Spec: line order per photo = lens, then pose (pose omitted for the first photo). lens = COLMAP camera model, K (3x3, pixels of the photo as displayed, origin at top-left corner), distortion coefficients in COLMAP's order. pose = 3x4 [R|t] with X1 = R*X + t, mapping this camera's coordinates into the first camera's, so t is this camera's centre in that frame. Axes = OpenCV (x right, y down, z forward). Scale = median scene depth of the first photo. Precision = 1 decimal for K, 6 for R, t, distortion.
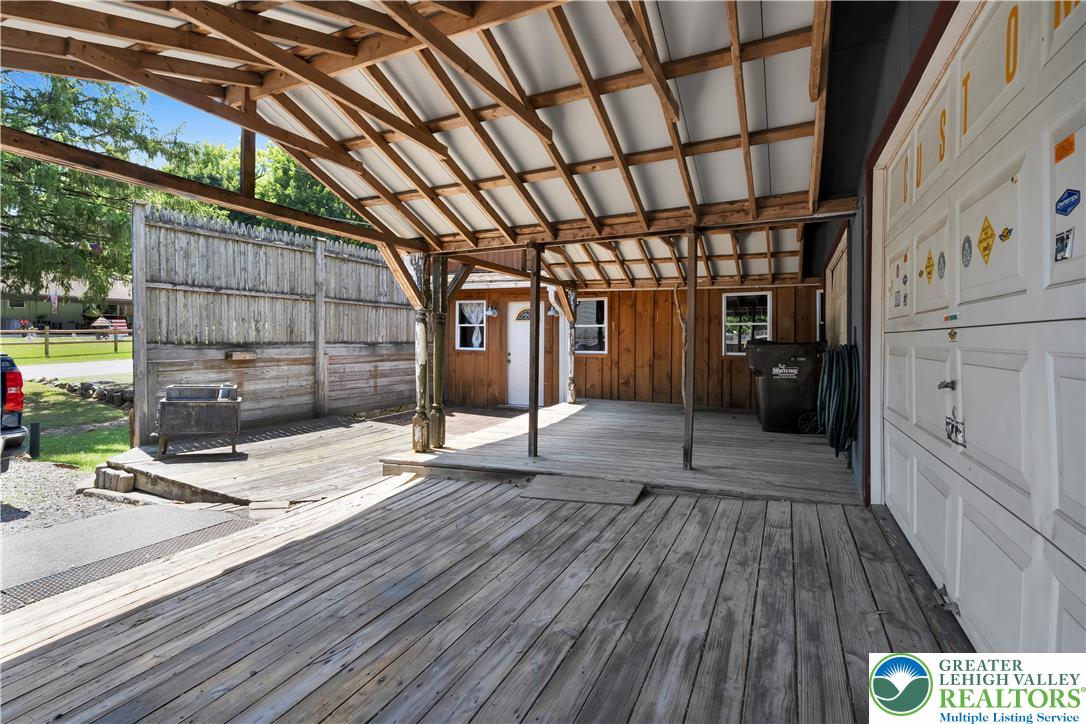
lens RADIAL K [[503.0, 0, 543.1], [0, 503.0, 356.3], [0, 0, 1]] dist [-0.002741, 0.000126]
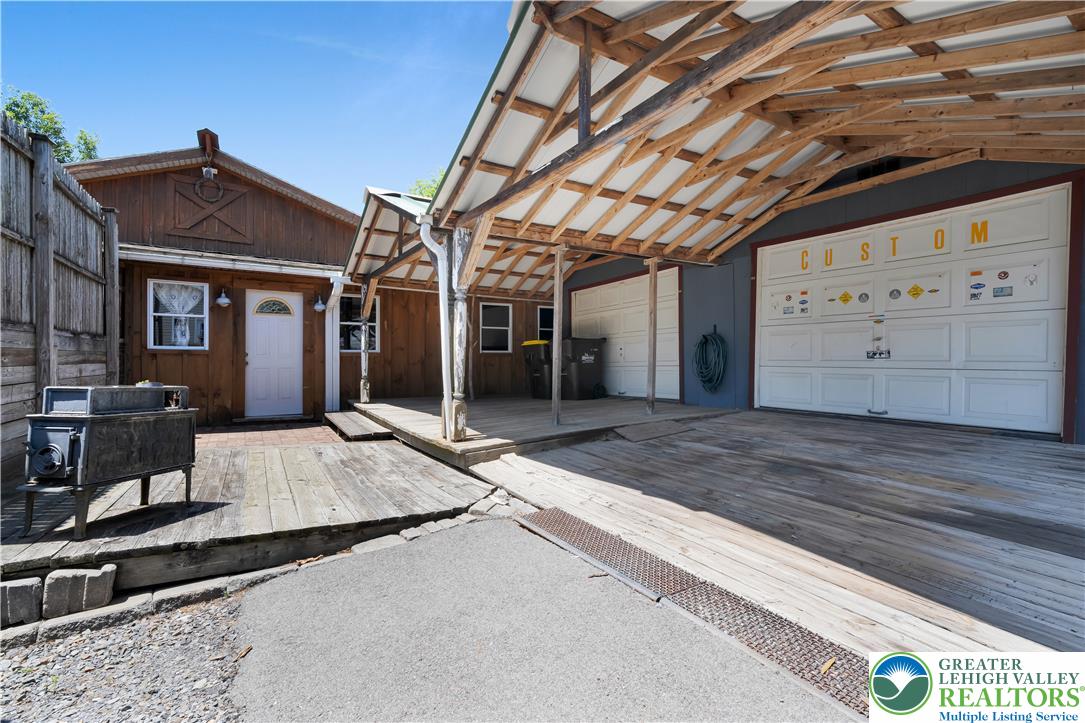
lens RADIAL K [[487.4, 0, 542.5], [0, 487.4, 361.5], [0, 0, 1]] dist [-0.002168, -0.000077]
pose [[0.552291, -0.011287, 0.833575, -0.569586], [0.029252, 0.999555, -0.005847, 0.032202], [-0.833138, 0.027613, 0.552375, 0.229170]]
